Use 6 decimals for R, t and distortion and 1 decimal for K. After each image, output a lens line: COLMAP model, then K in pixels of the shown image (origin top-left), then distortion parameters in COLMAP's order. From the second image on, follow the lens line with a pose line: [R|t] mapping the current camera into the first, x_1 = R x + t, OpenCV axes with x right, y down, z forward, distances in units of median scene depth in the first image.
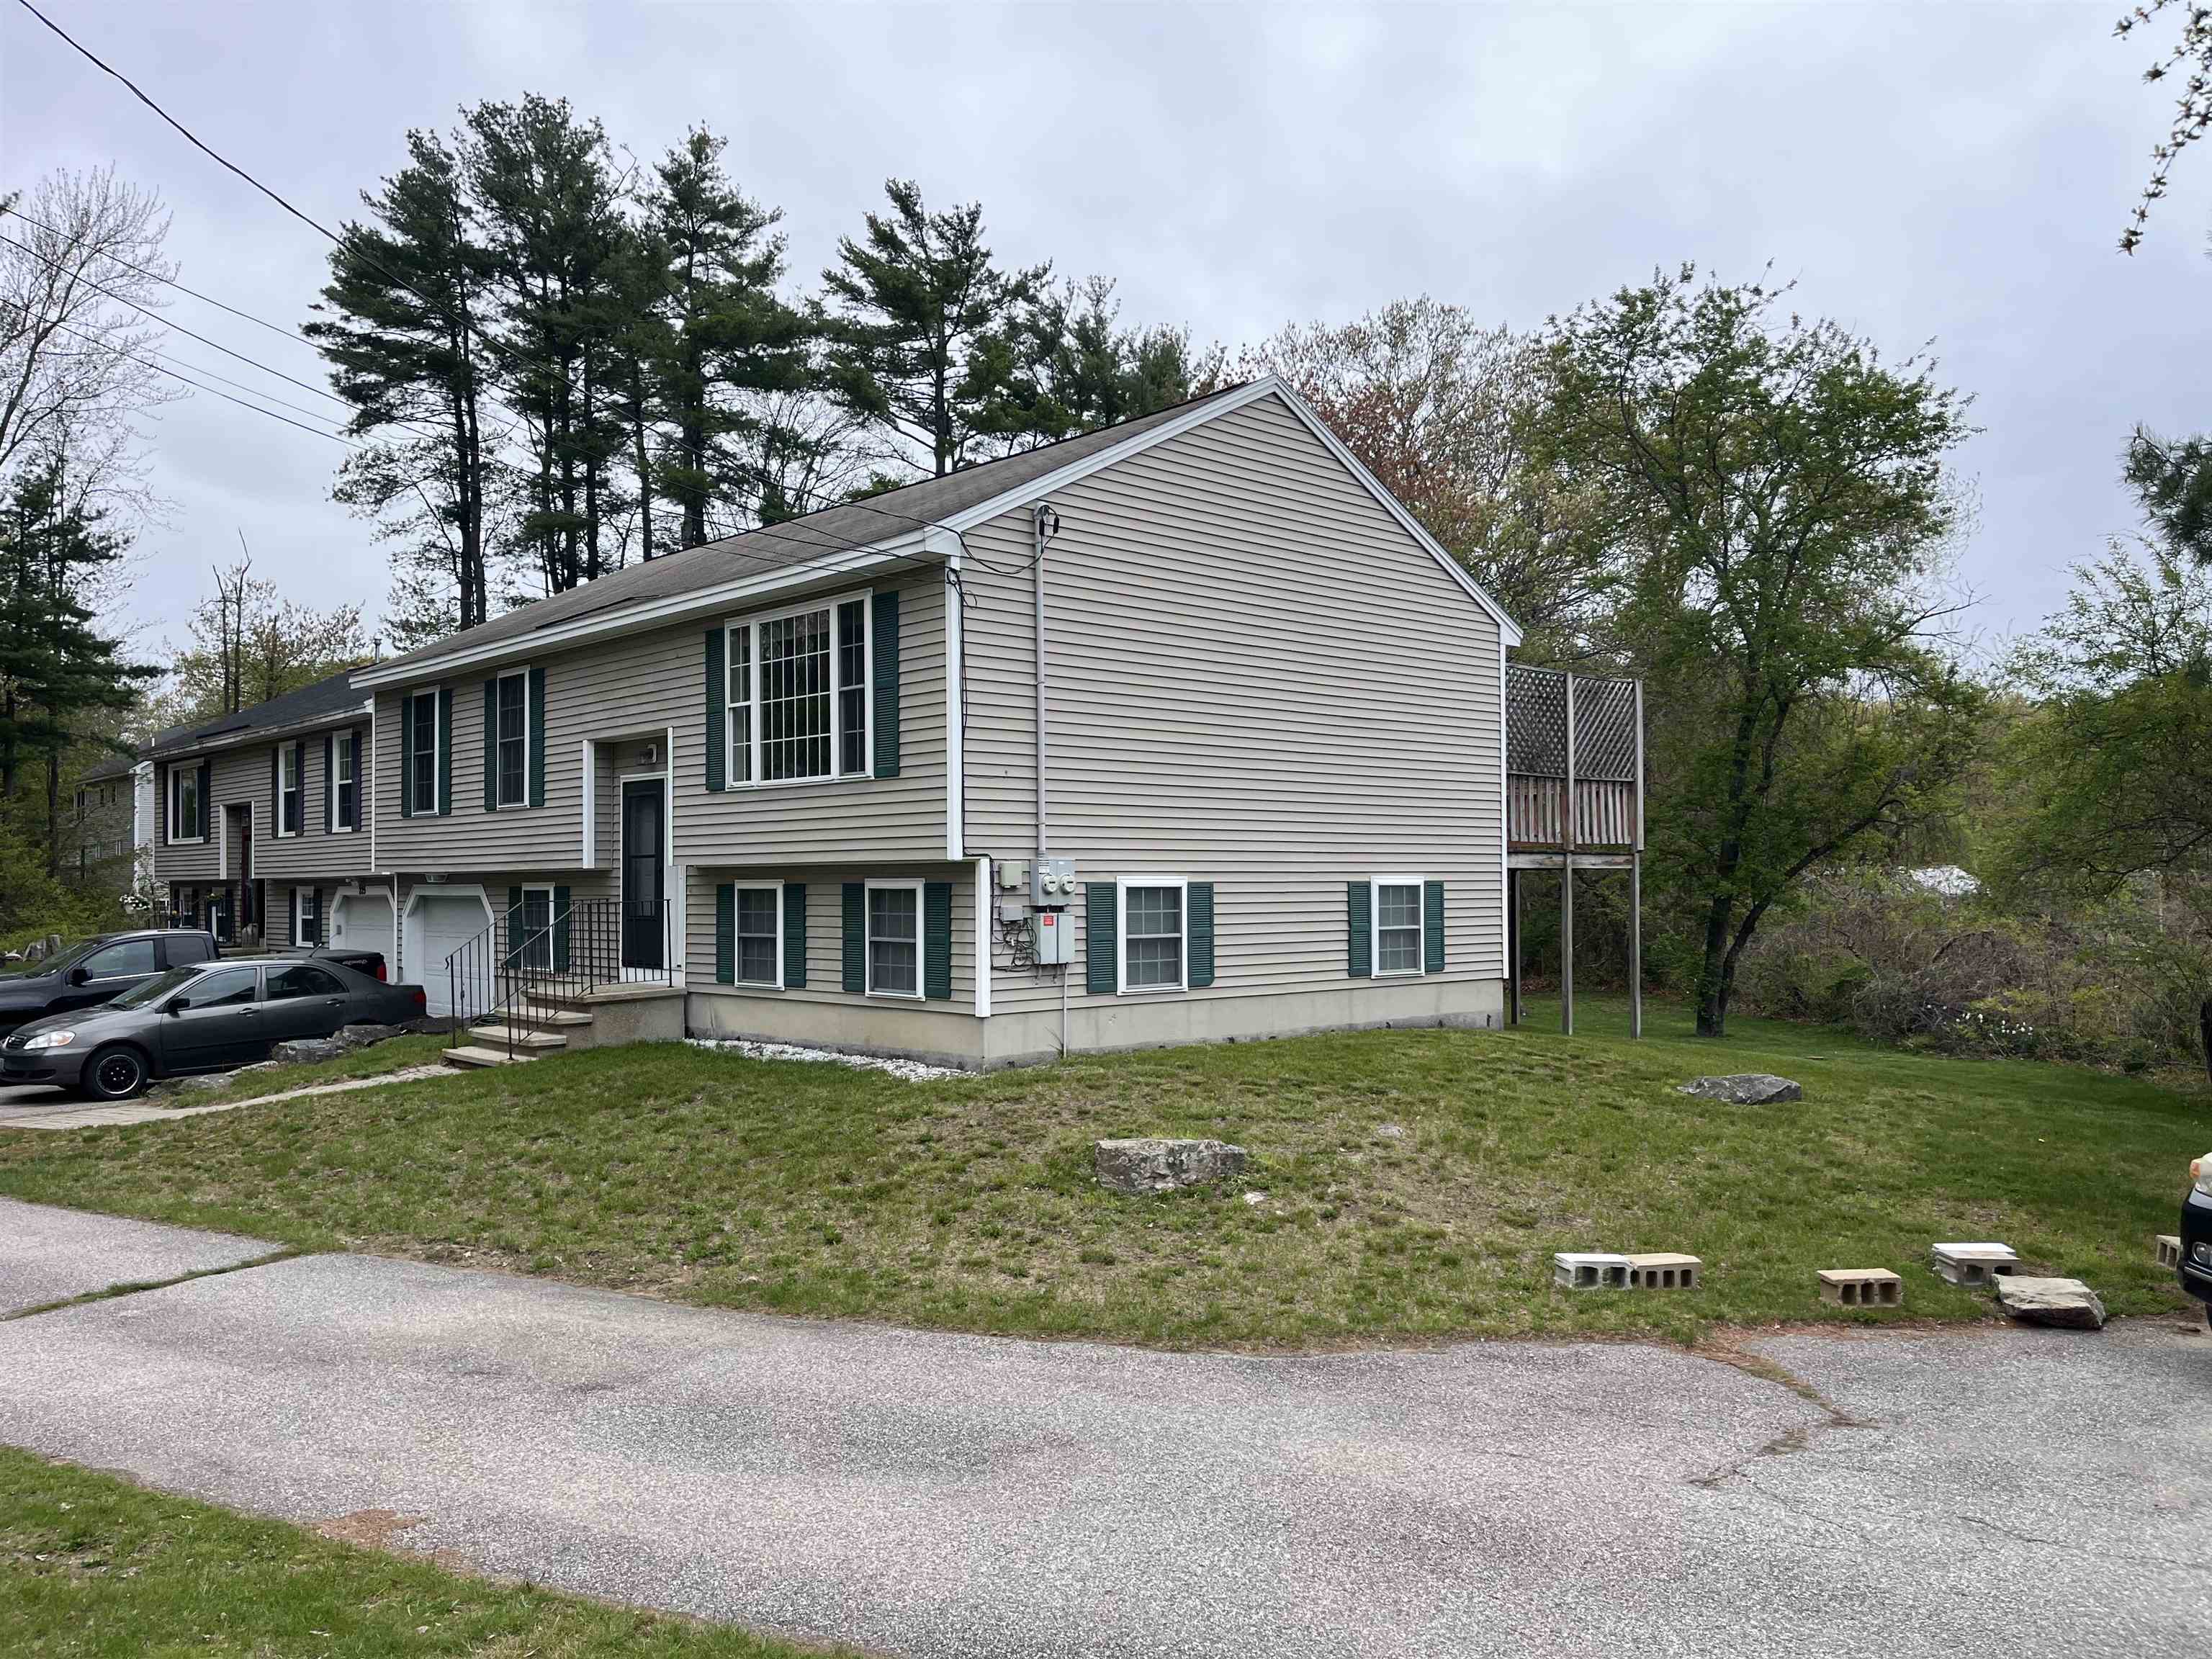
lens RADIAL K [[1669.0, 0, 1106.0], [0, 1669.0, 829.5], [0, 0, 1]] dist [0.073622, -0.124368]
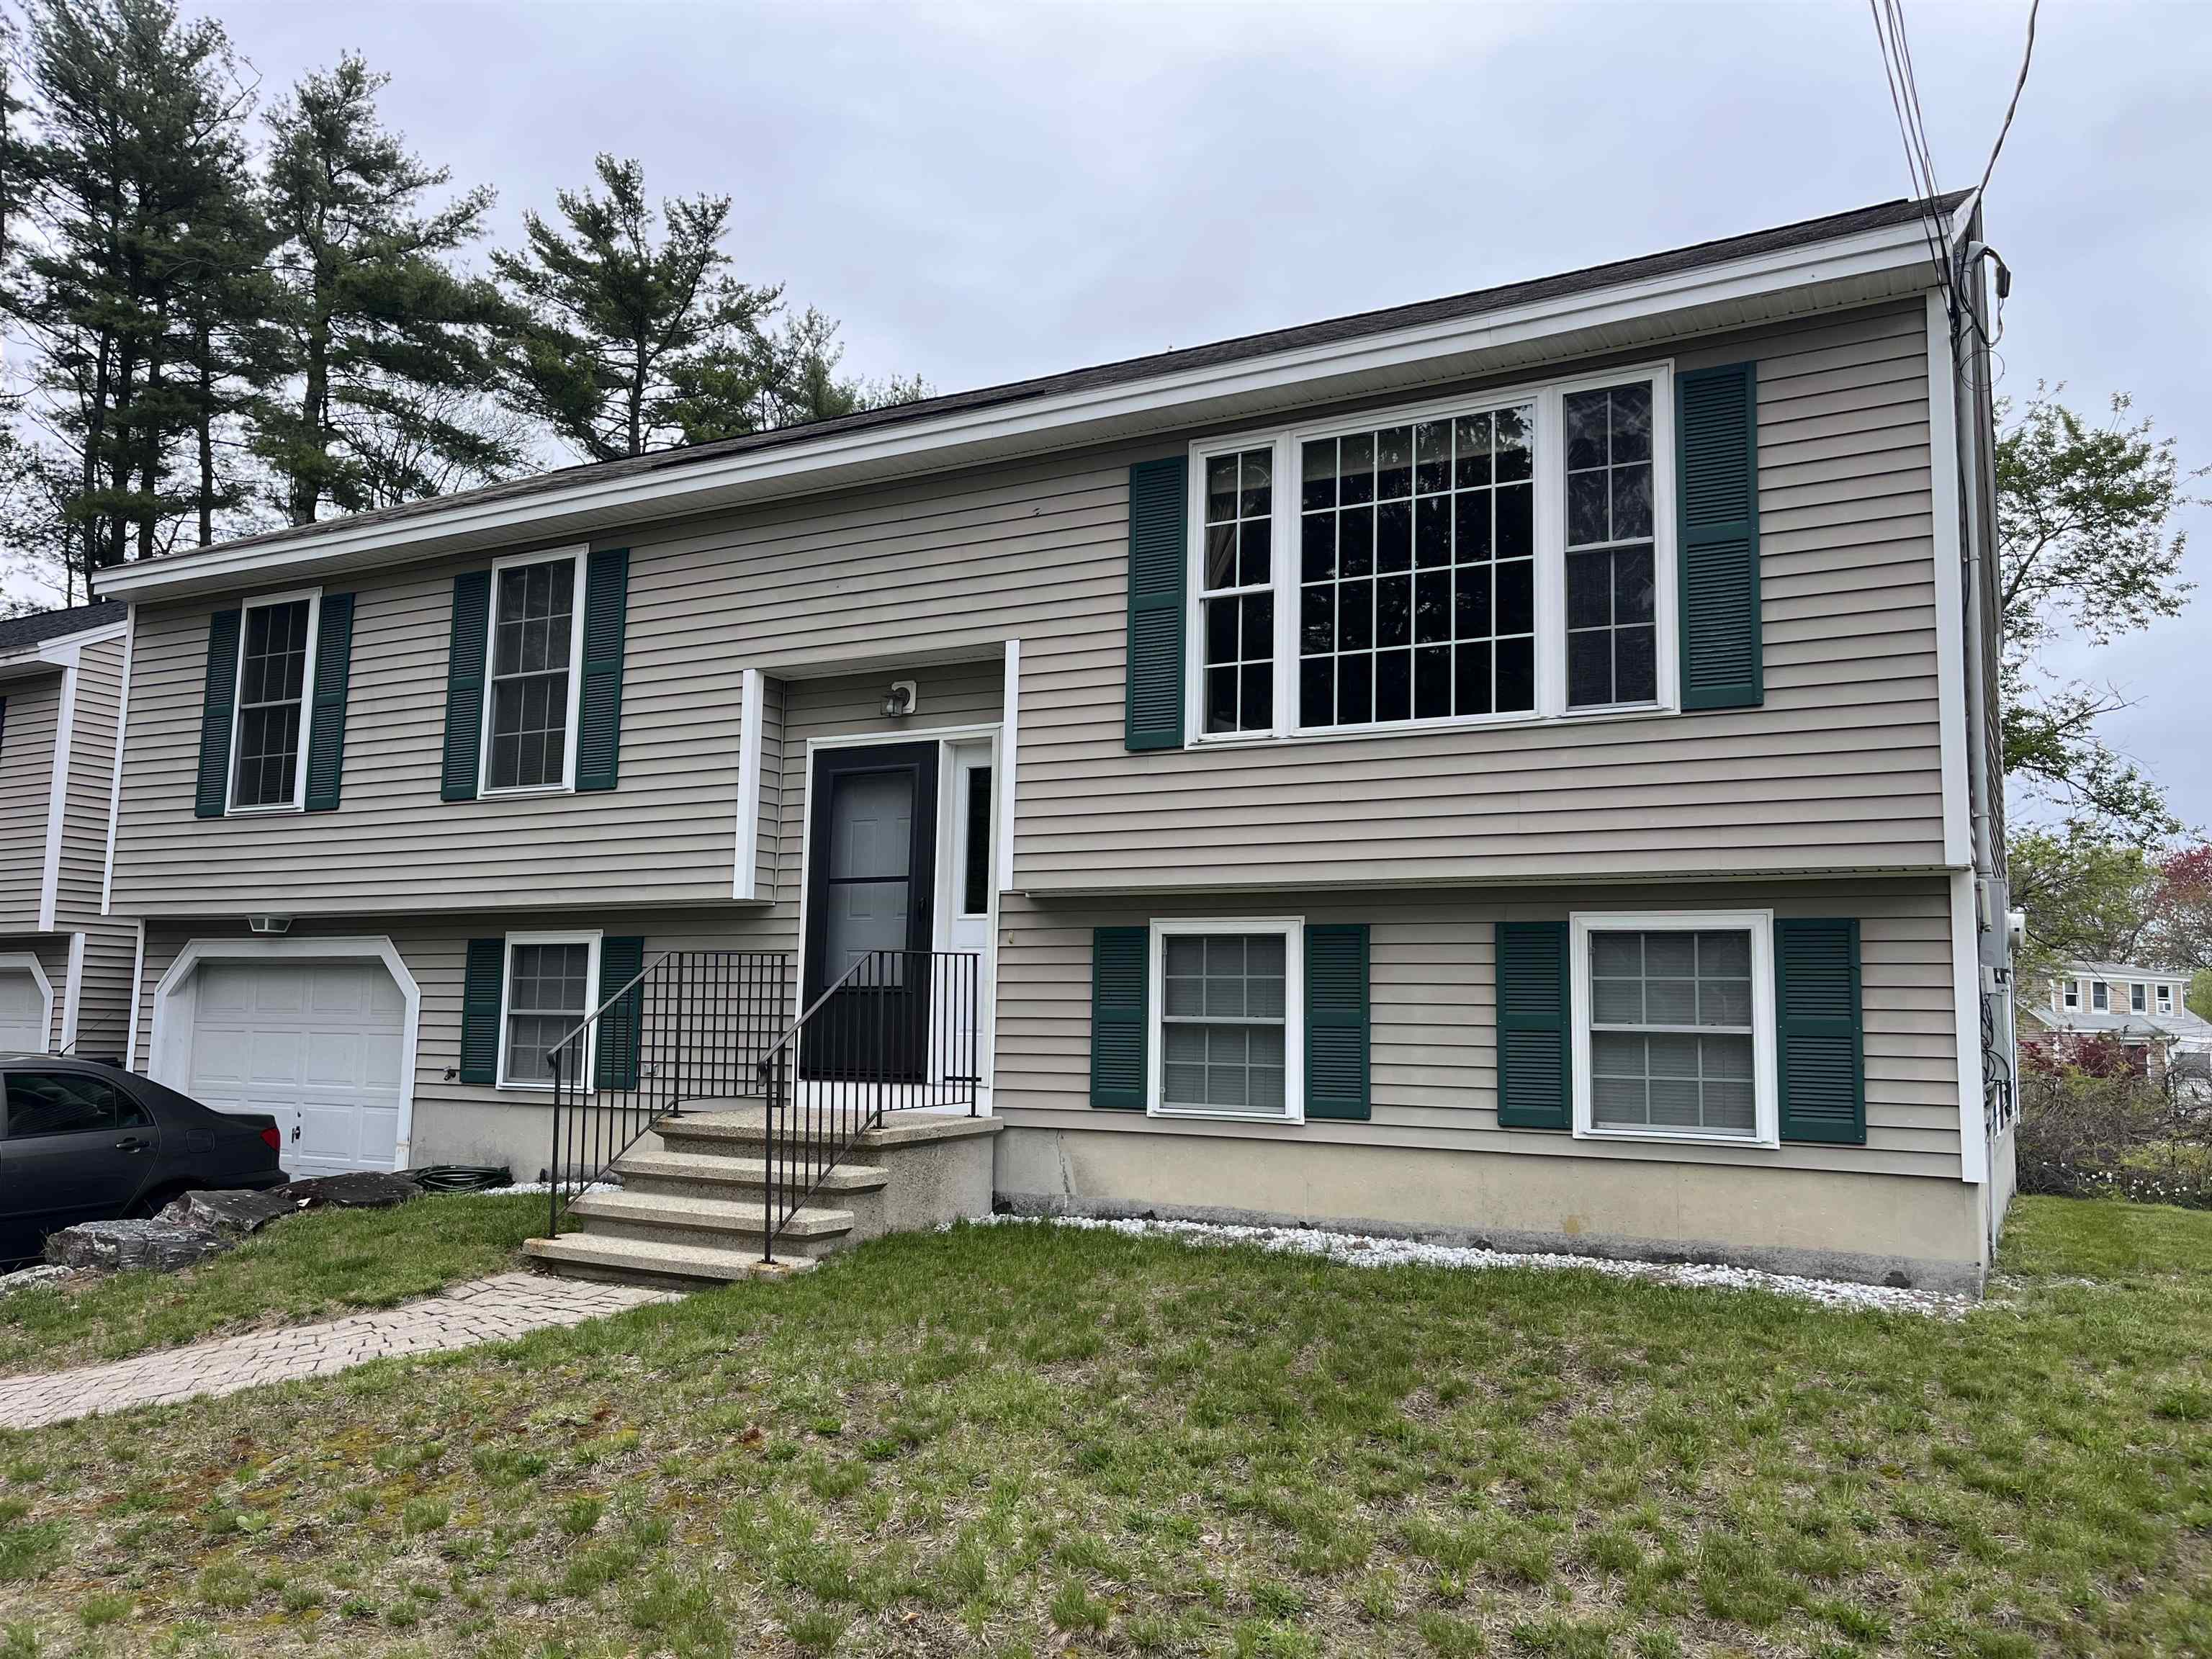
lens RADIAL K [[1669.0, 0, 1106.0], [0, 1669.0, 829.5], [0, 0, 1]] dist [0.073622, -0.124368]
pose [[0.947489, 0.065644, 0.312978, -0.368970], [-0.037123, 0.994666, -0.096239, 0.048898], [-0.317626, 0.079567, 0.944872, 0.441400]]
